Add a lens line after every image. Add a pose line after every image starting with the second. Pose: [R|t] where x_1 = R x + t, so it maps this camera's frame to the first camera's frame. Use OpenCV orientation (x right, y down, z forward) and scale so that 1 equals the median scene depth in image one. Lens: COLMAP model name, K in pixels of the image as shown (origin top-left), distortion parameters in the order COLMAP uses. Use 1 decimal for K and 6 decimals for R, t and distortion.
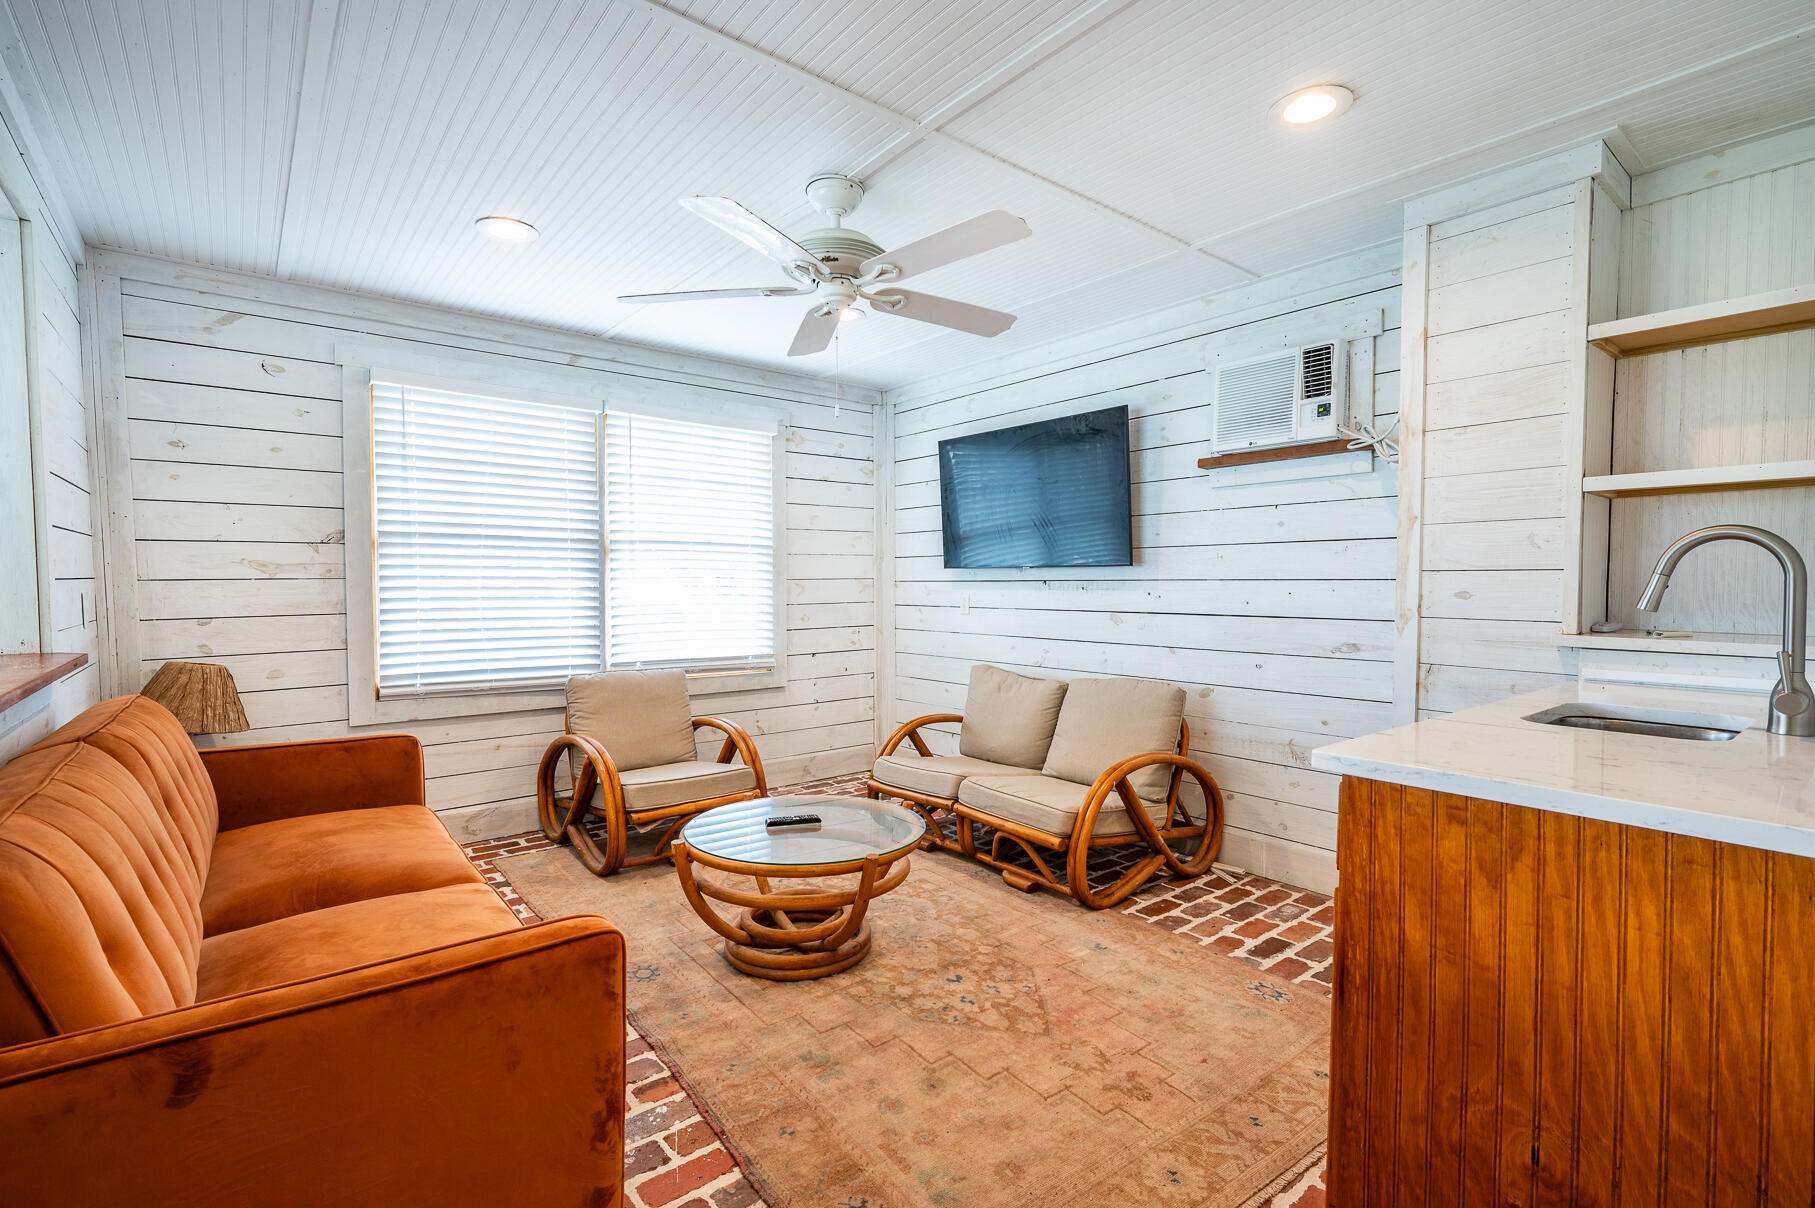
lens RADIAL K [[851.8, 0, 884.4], [0, 851.8, 611.4], [0, 0, 1]] dist [0.003376, -0.000752]
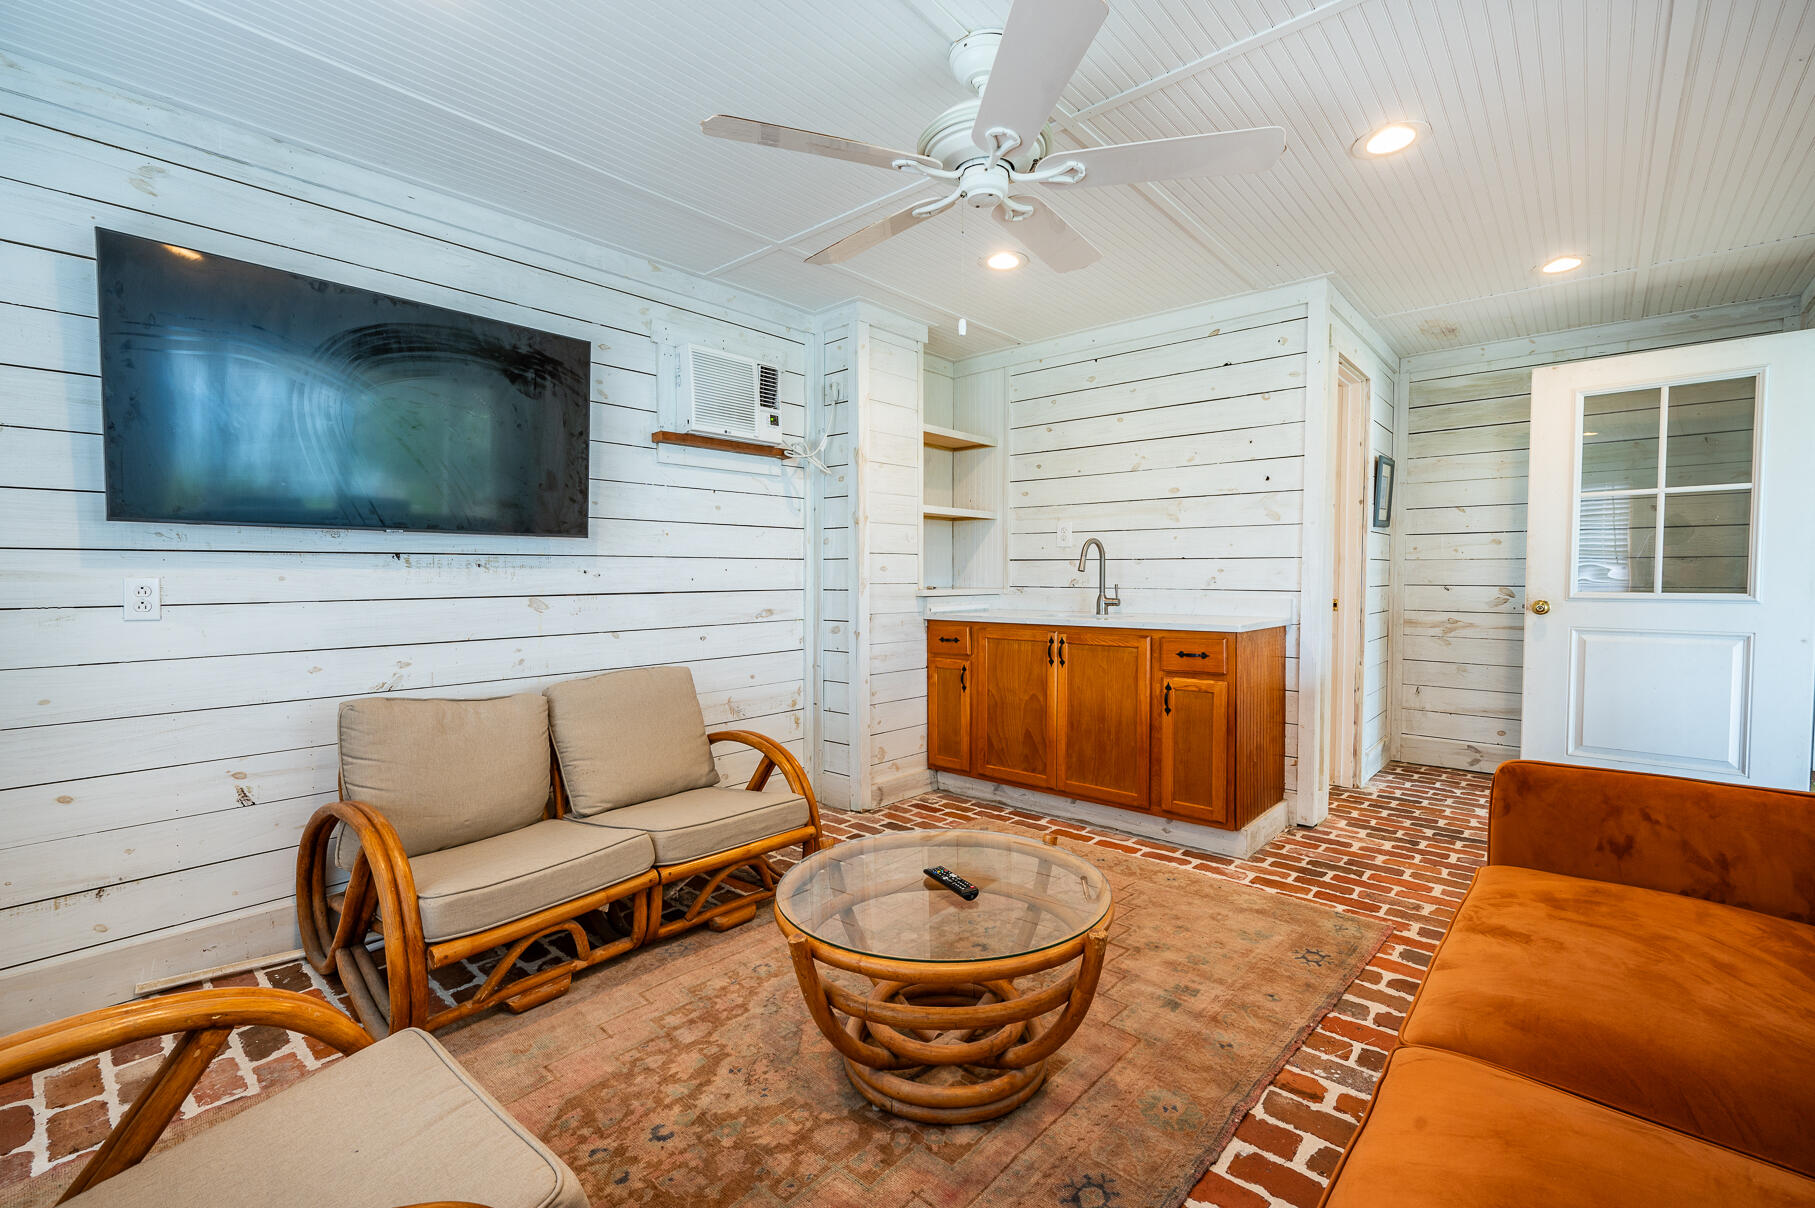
lens RADIAL K [[787.4, 0, 910.9], [0, 787.4, 610.8], [0, 0, 1]] dist [0.000947, -0.000116]
pose [[-0.199468, -0.048058, 0.978725, -0.568518], [0.035205, 0.997800, 0.056169, -0.015890], [-0.979272, 0.045660, -0.197338, 0.906956]]
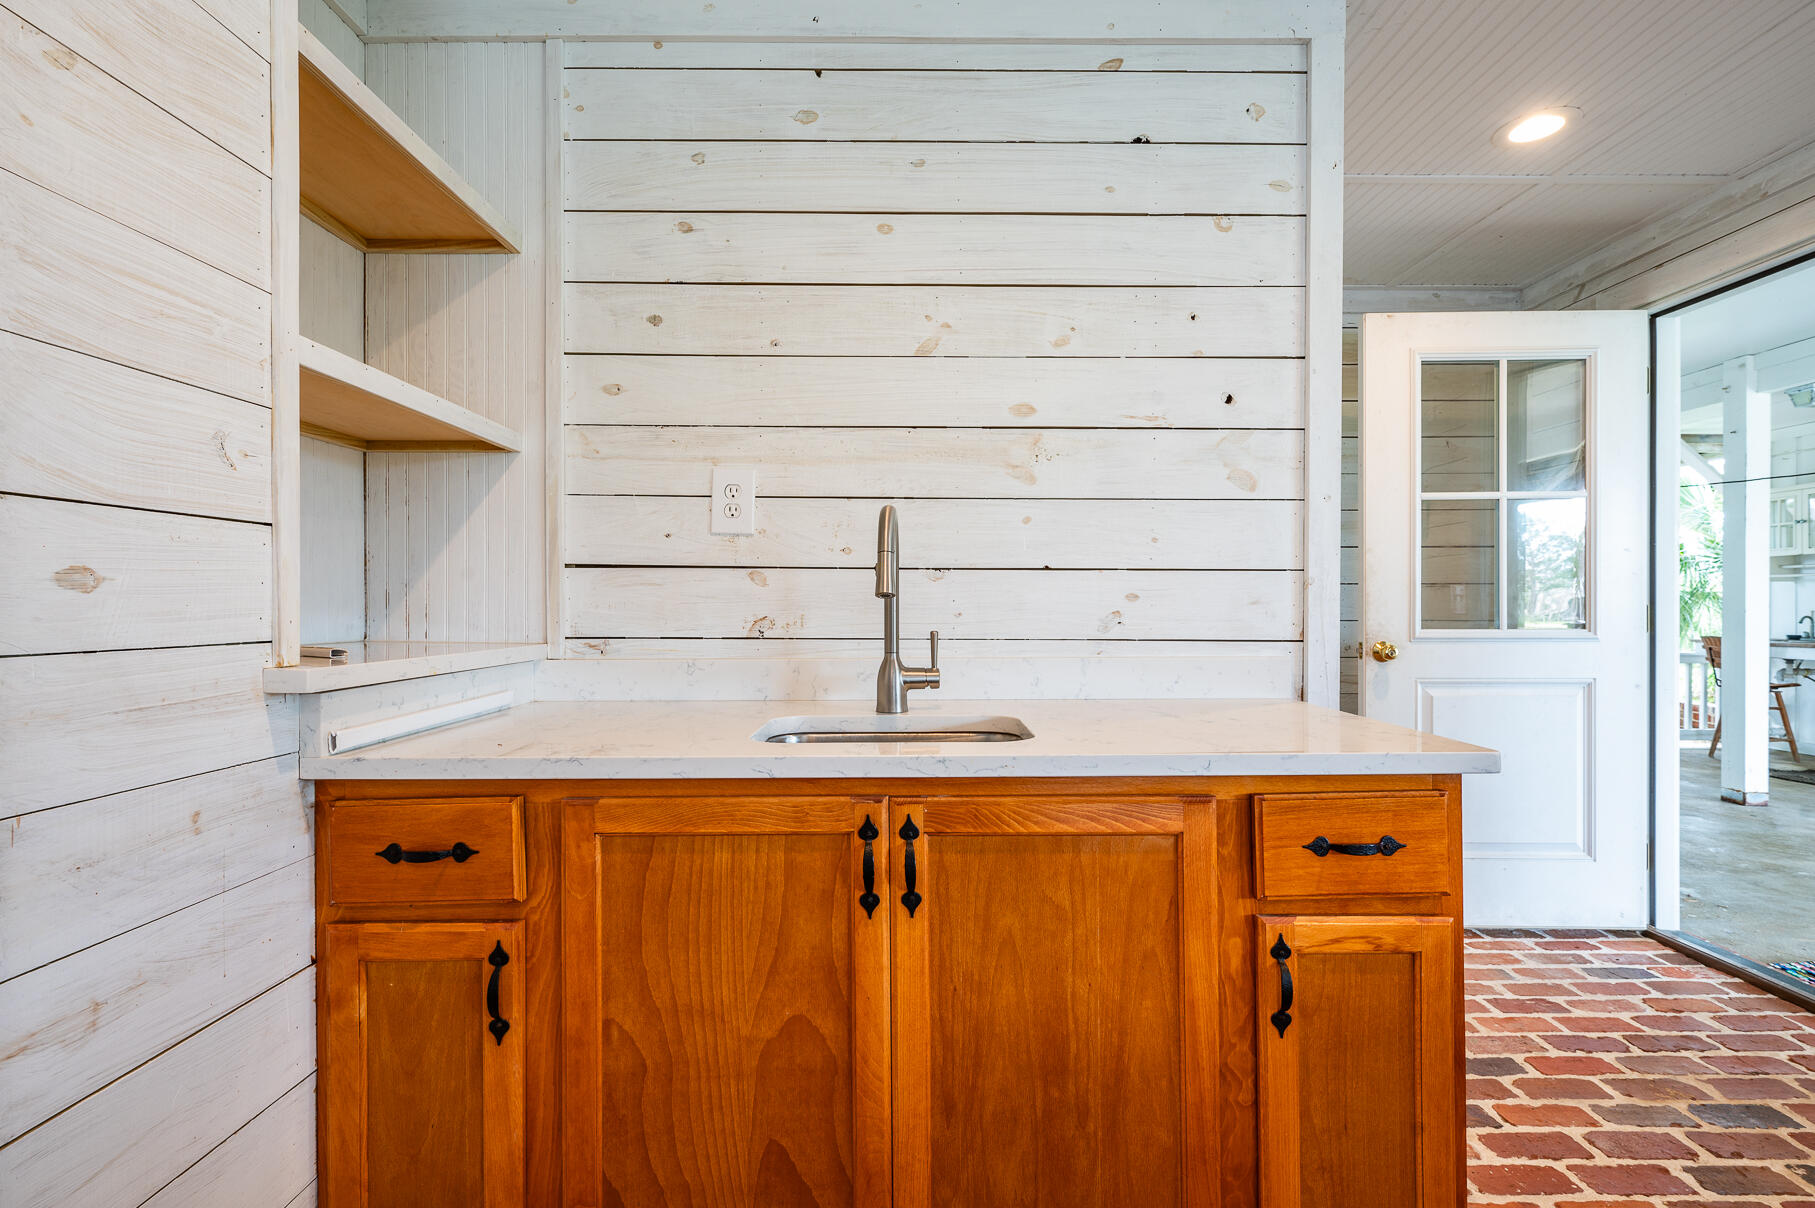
lens RADIAL K [[851.8, 0, 908.1], [0, 851.8, 604.9], [0, 0, 1]] dist [0.003376, -0.000752]
pose [[-0.801401, -0.004959, 0.598107, 0.171012], [0.018537, 0.999279, 0.033123, -0.010487], [-0.597840, 0.037631, -0.800731, 0.780925]]
